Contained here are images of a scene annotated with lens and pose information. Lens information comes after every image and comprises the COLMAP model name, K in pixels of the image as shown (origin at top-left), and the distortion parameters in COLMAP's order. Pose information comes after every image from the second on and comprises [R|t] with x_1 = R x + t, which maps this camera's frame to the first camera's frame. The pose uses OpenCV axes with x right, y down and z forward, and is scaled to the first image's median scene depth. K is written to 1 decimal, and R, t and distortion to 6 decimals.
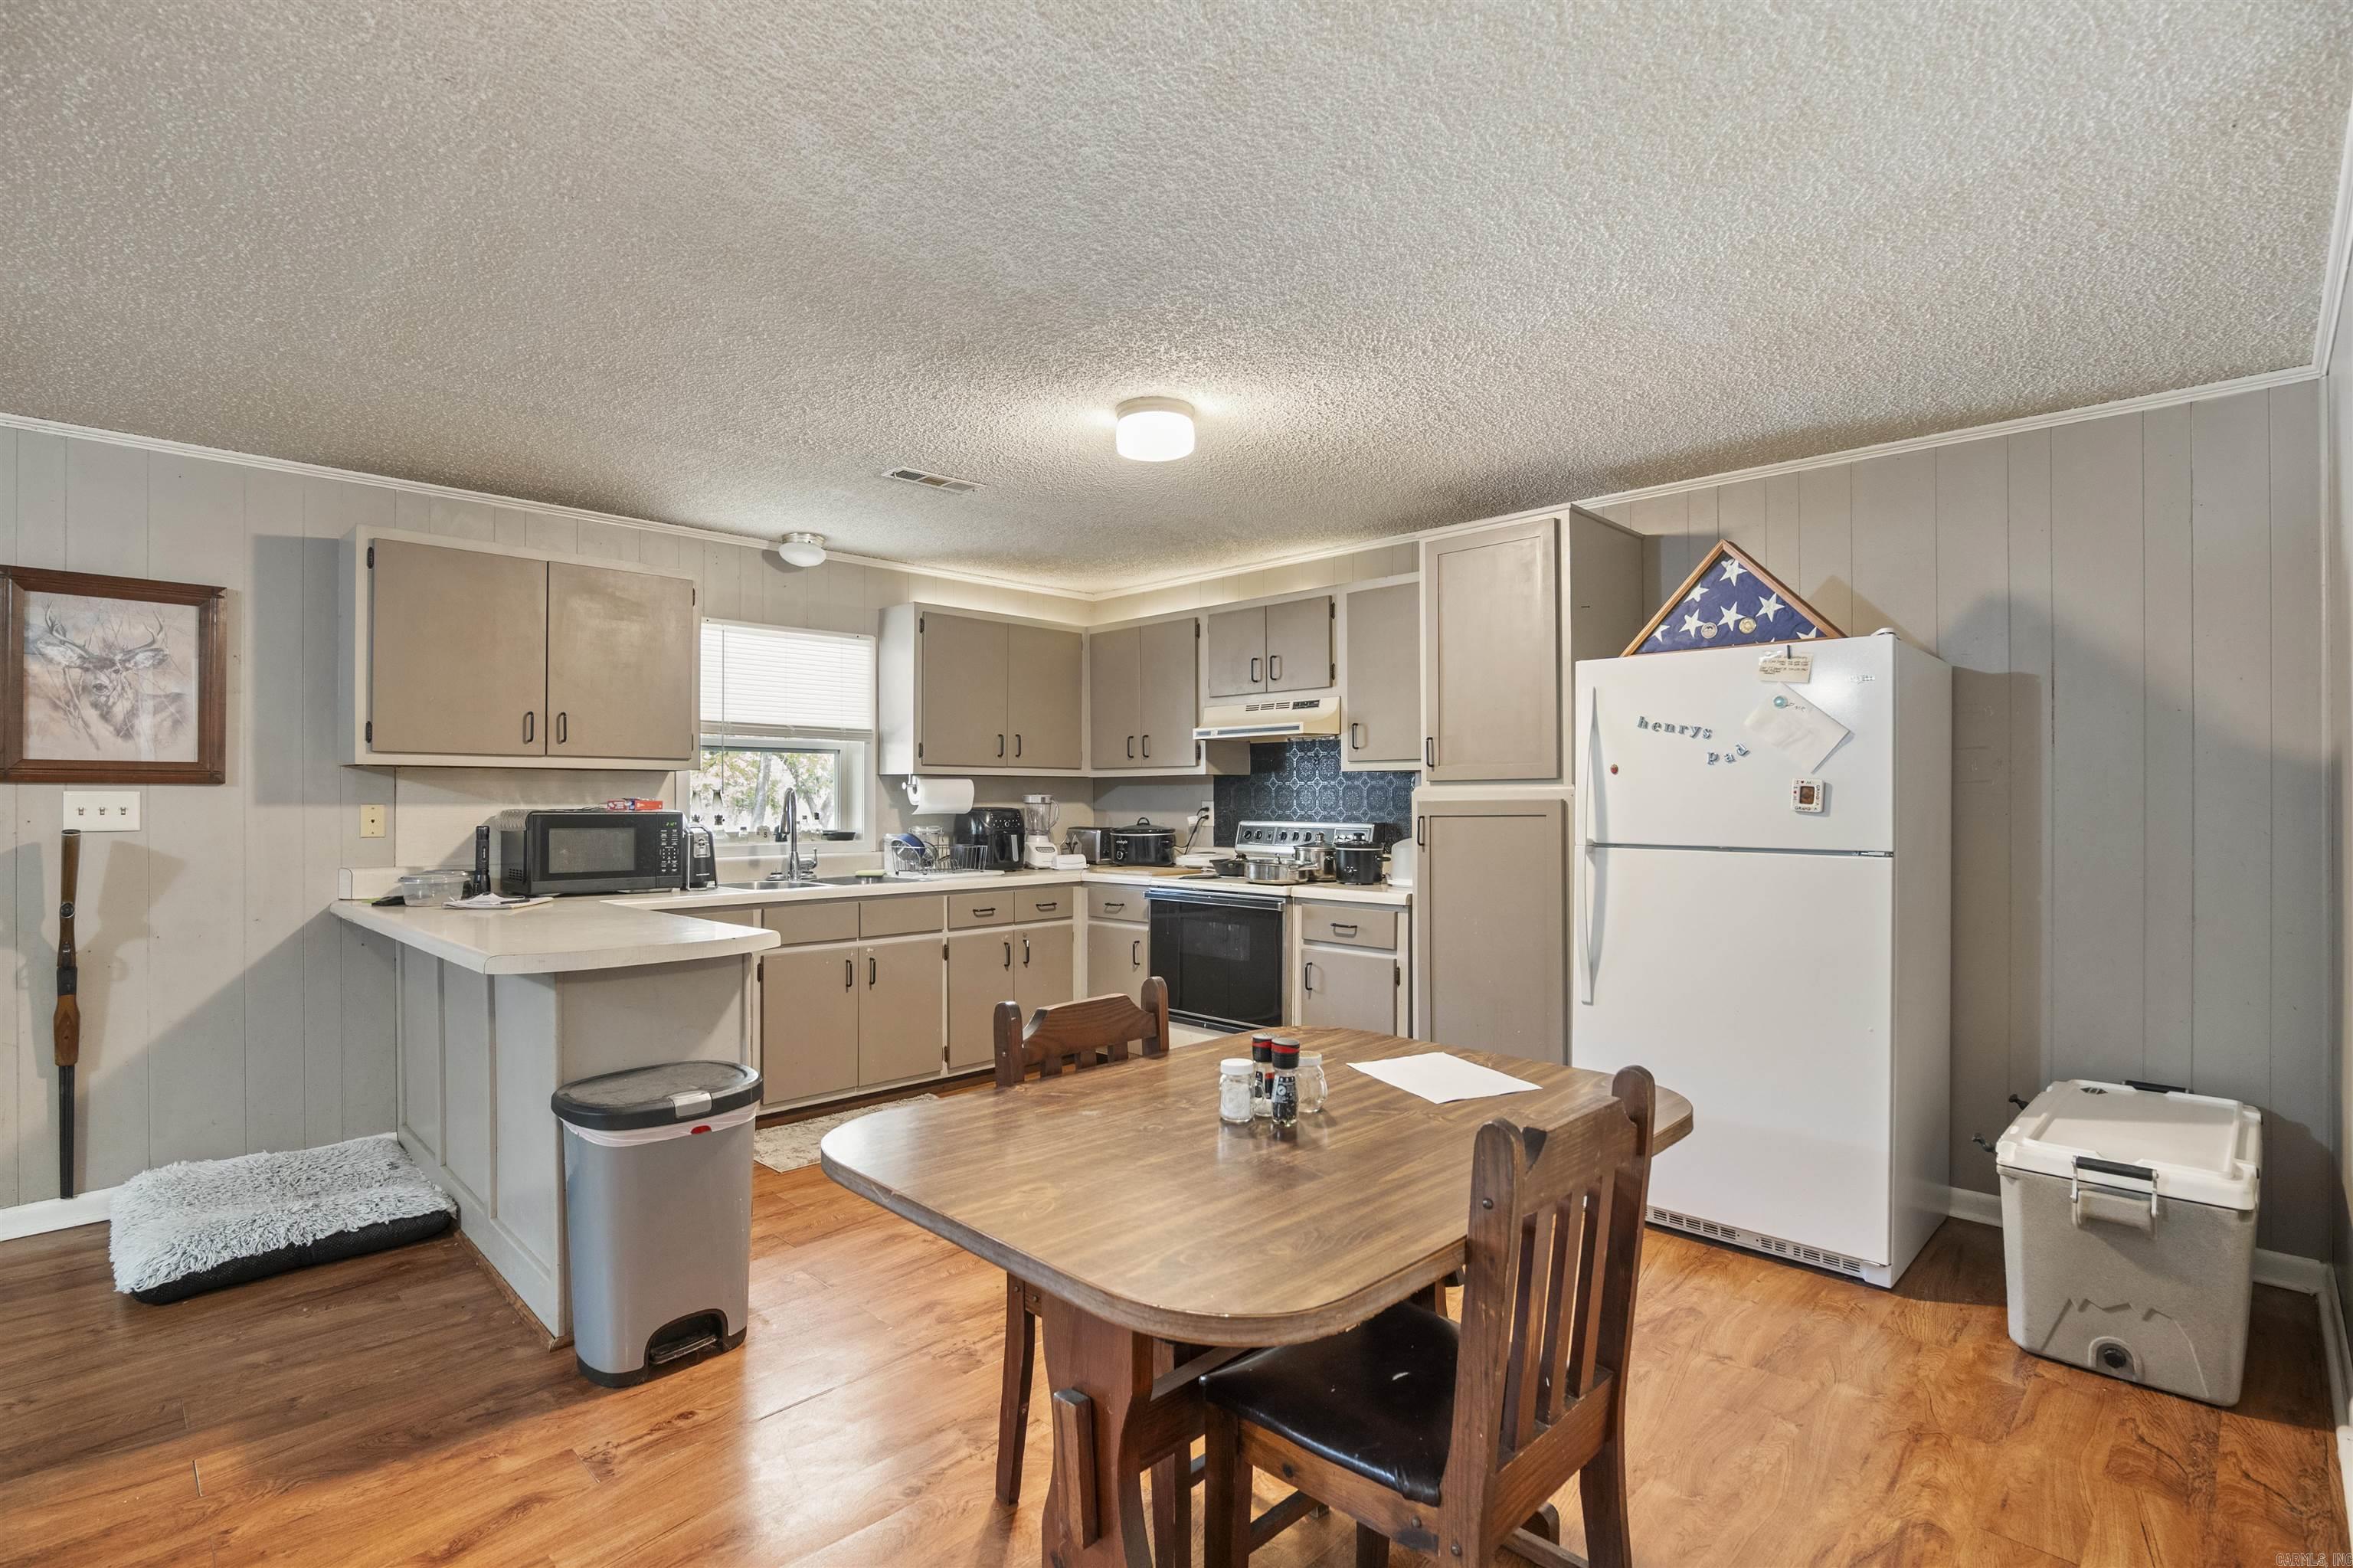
lens RADIAL K [[1109.4, 0, 1175.0], [0, 1109.4, 793.4], [0, 0, 1]] dist [-0.020401, 0.001040]
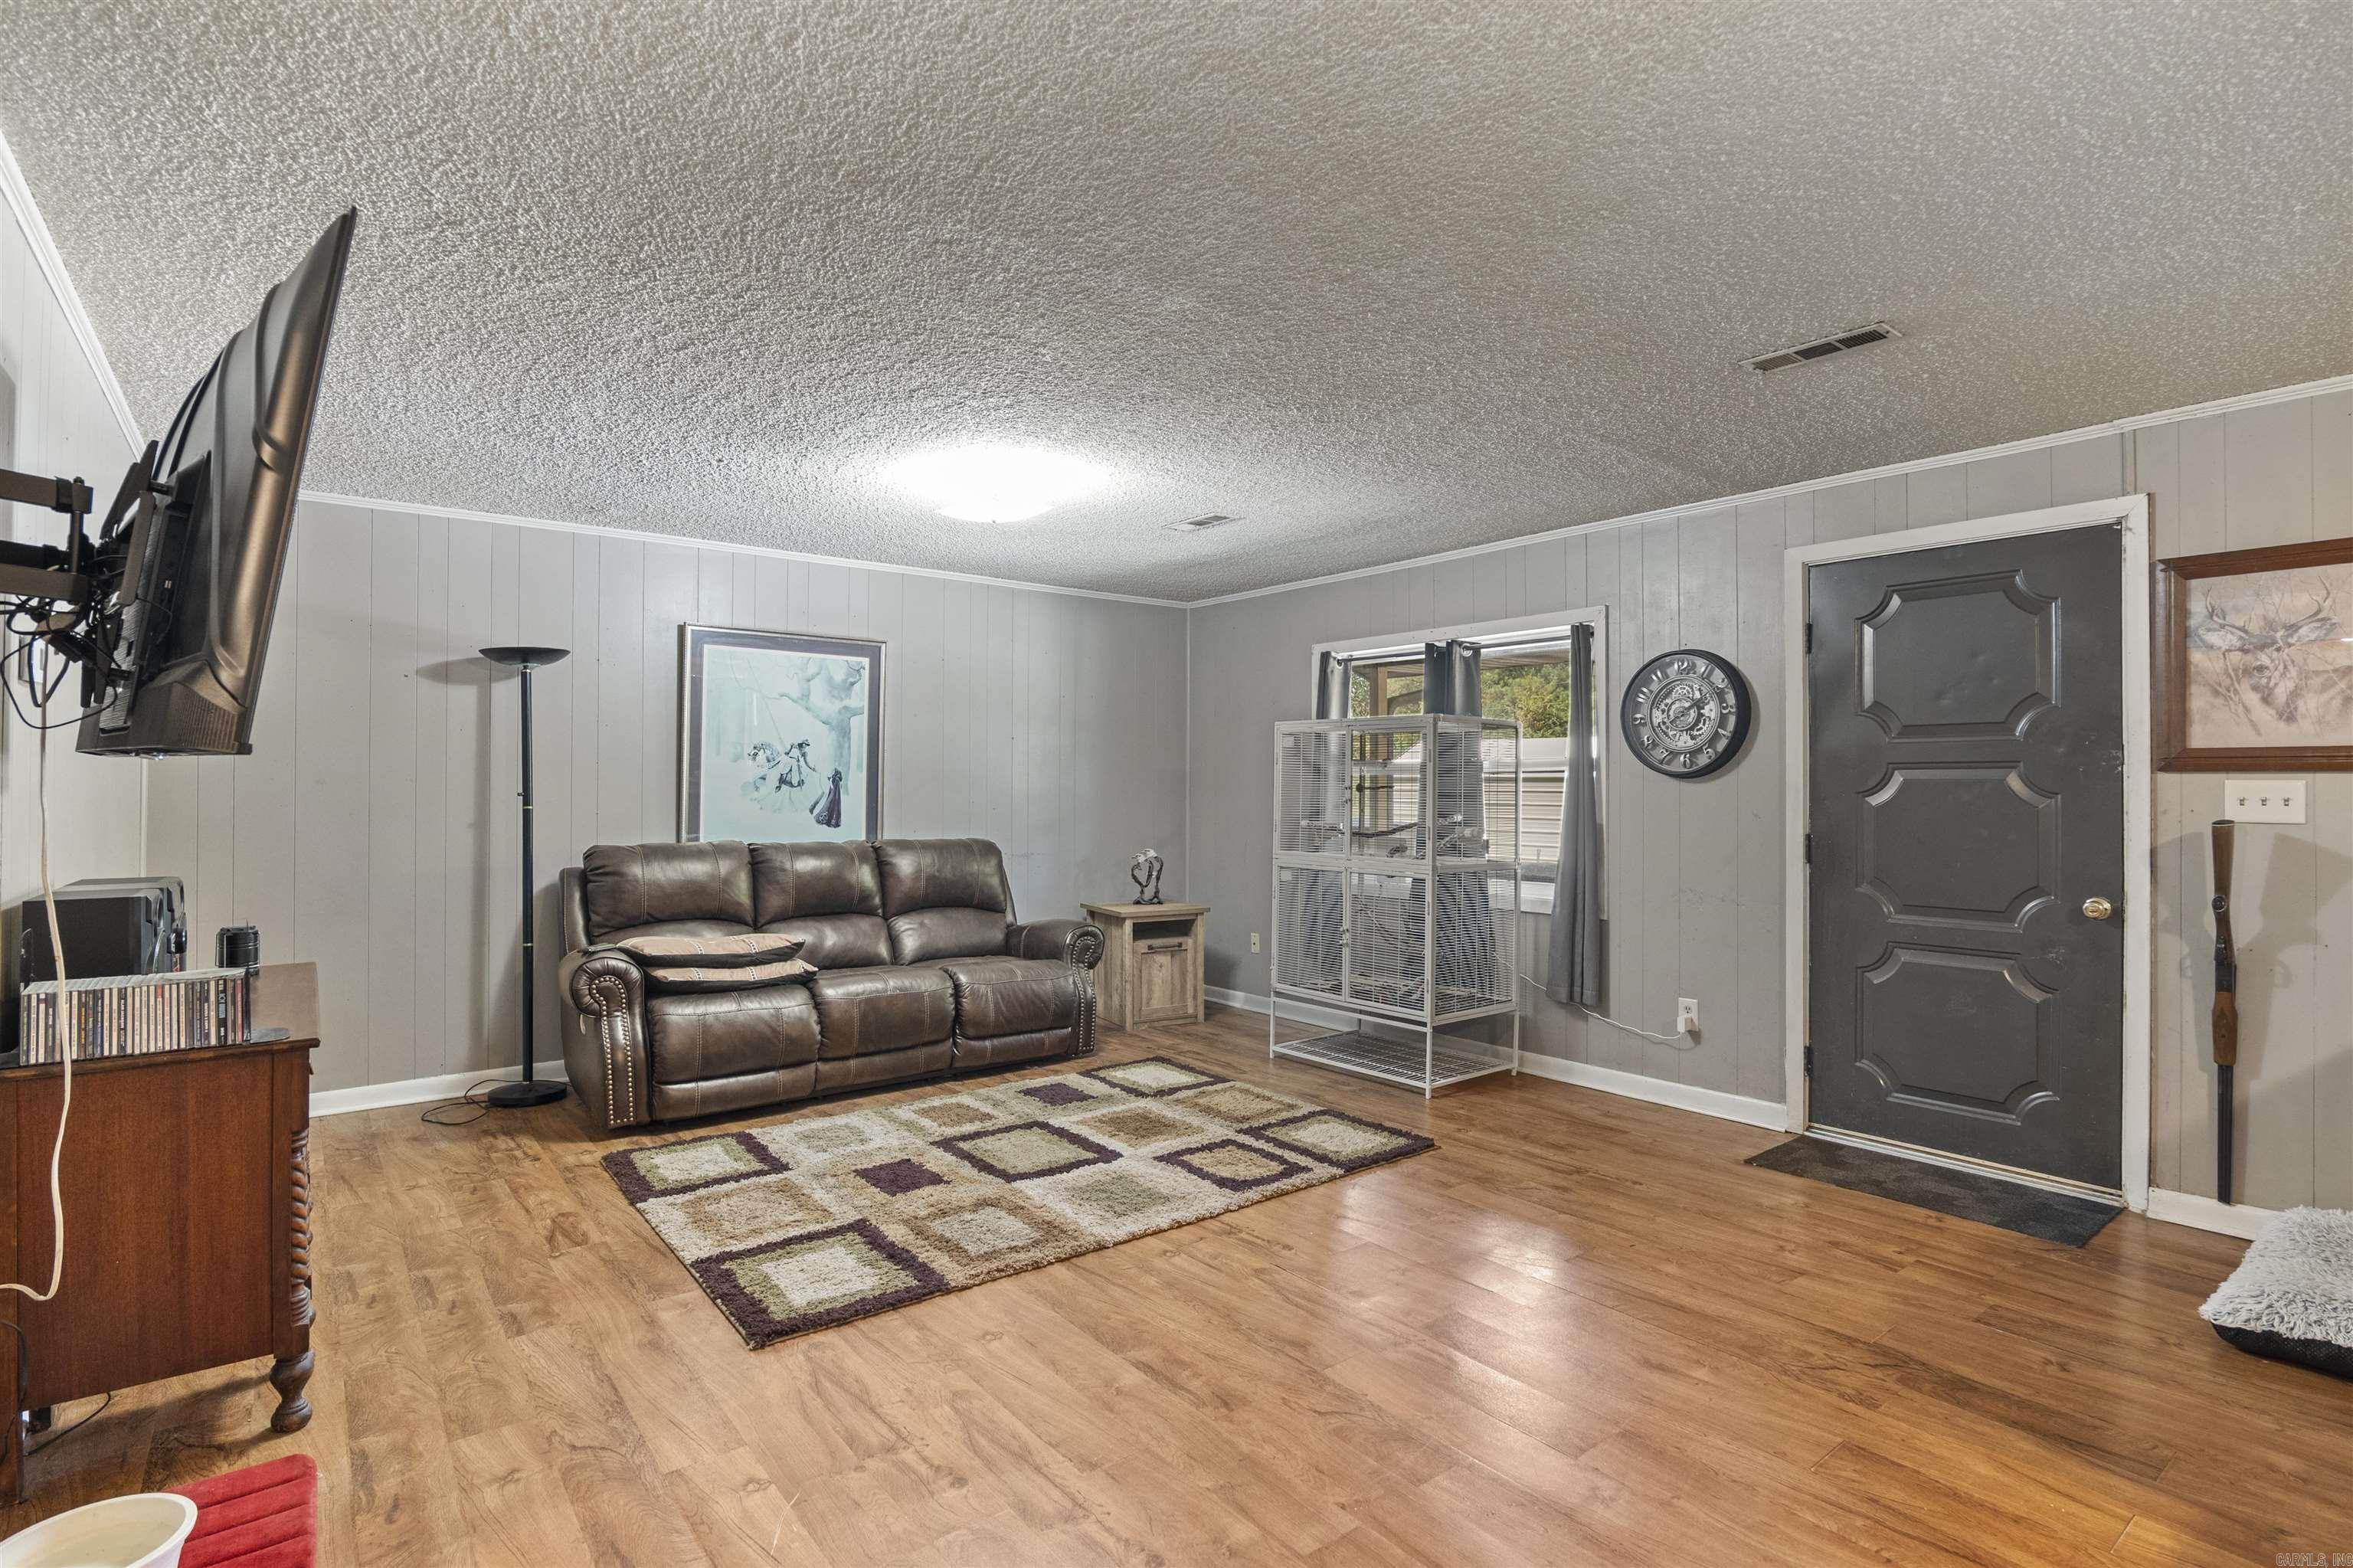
lens RADIAL K [[1143.0, 0, 1176.5], [0, 1143.0, 784.0], [0, 0, 1]] dist [-0.033007, 0.011200]
pose [[-0.124043, -0.000264, -0.992277, 0.075059], [0.000611, 1.000000, -0.000343, 0.001018], [0.992277, -0.000649, -0.124043, 0.192185]]
